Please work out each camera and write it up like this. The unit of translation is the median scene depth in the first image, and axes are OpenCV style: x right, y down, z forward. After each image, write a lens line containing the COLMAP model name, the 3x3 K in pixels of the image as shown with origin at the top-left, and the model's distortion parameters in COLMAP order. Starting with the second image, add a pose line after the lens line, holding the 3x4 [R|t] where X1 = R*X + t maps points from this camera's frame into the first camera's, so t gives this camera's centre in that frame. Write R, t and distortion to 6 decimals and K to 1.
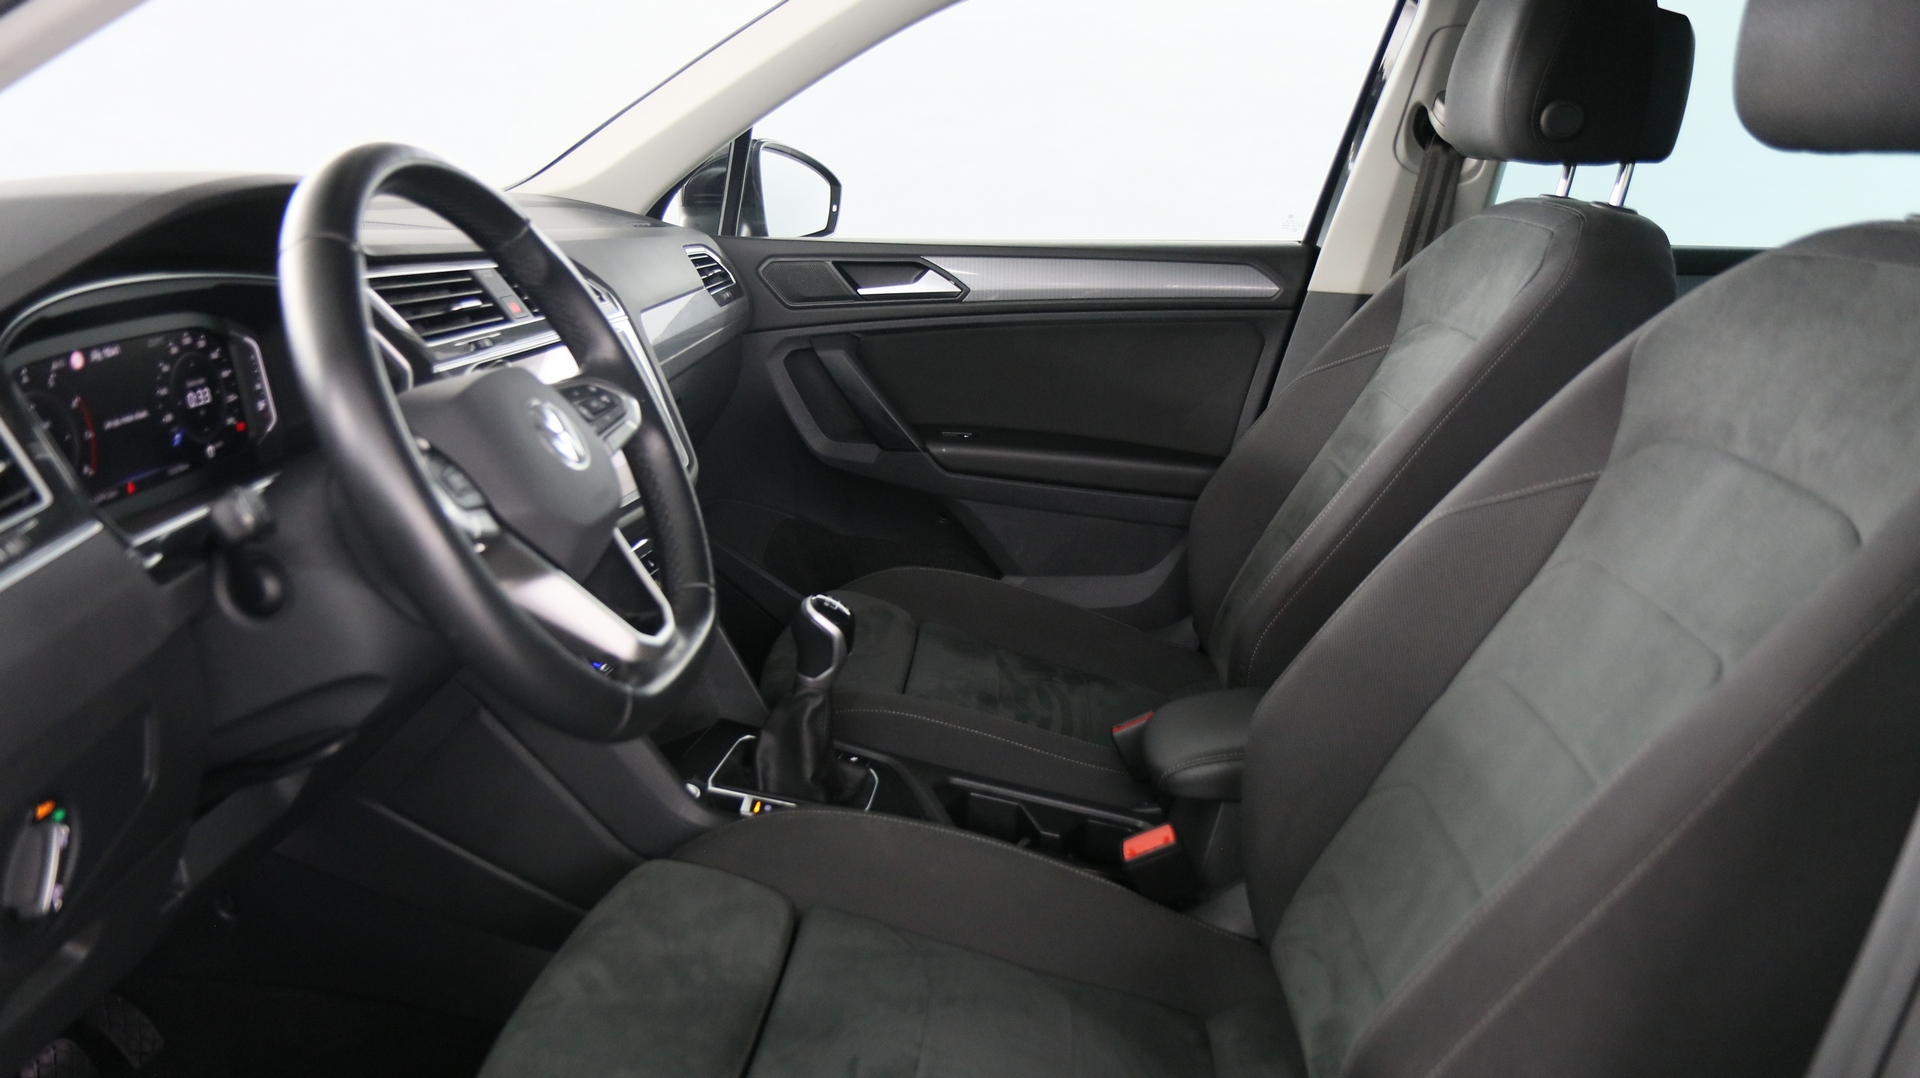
lens RADIAL K [[1456.5, 0, 966.5], [0, 1456.5, 535.5], [0, 0, 1]] dist [-0.036301, 0.028503]
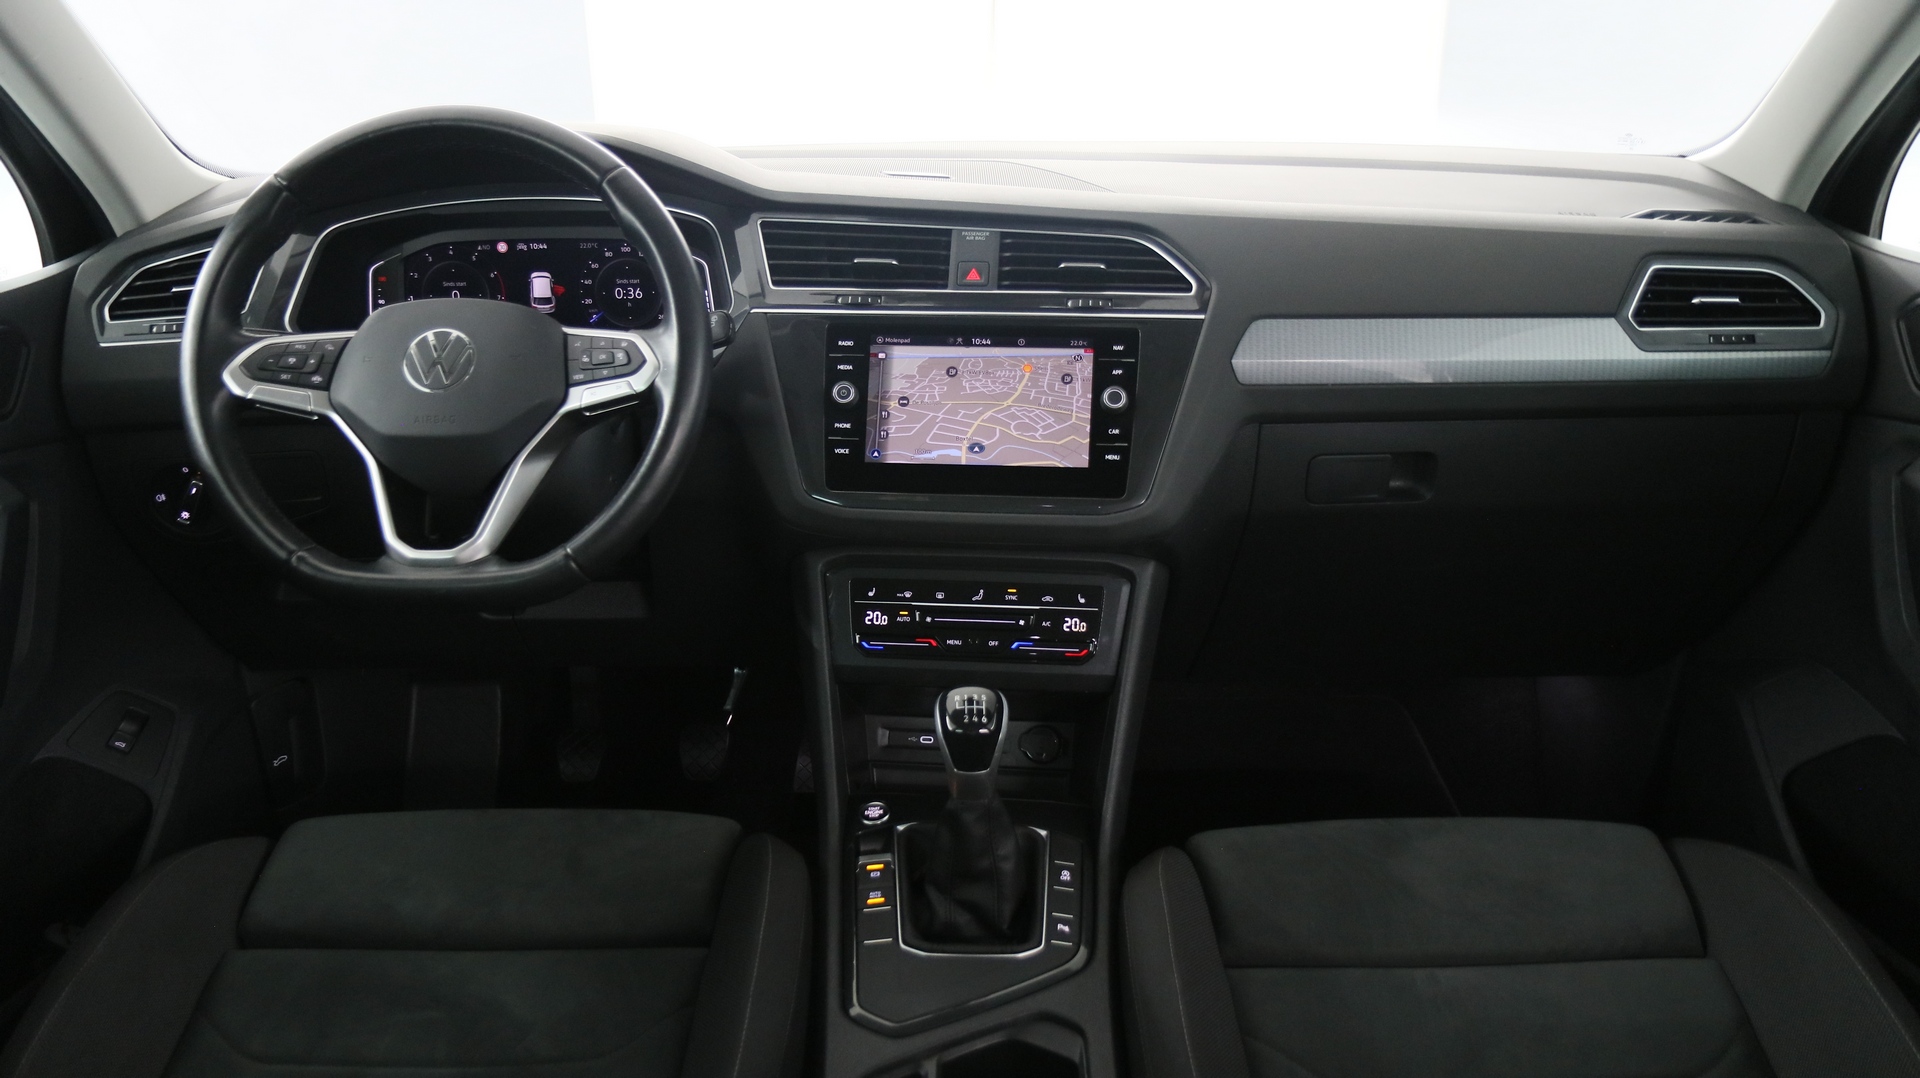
lens RADIAL K [[1456.5, 0, 957.7], [0, 1456.5, 564.4], [0, 0, 1]] dist [-0.036301, 0.028503]
pose [[0.075417, 0.322577, -0.943534, 0.506154], [-0.252088, 0.921660, 0.294949, -0.203819], [0.964761, 0.215609, 0.150827, 0.694248]]
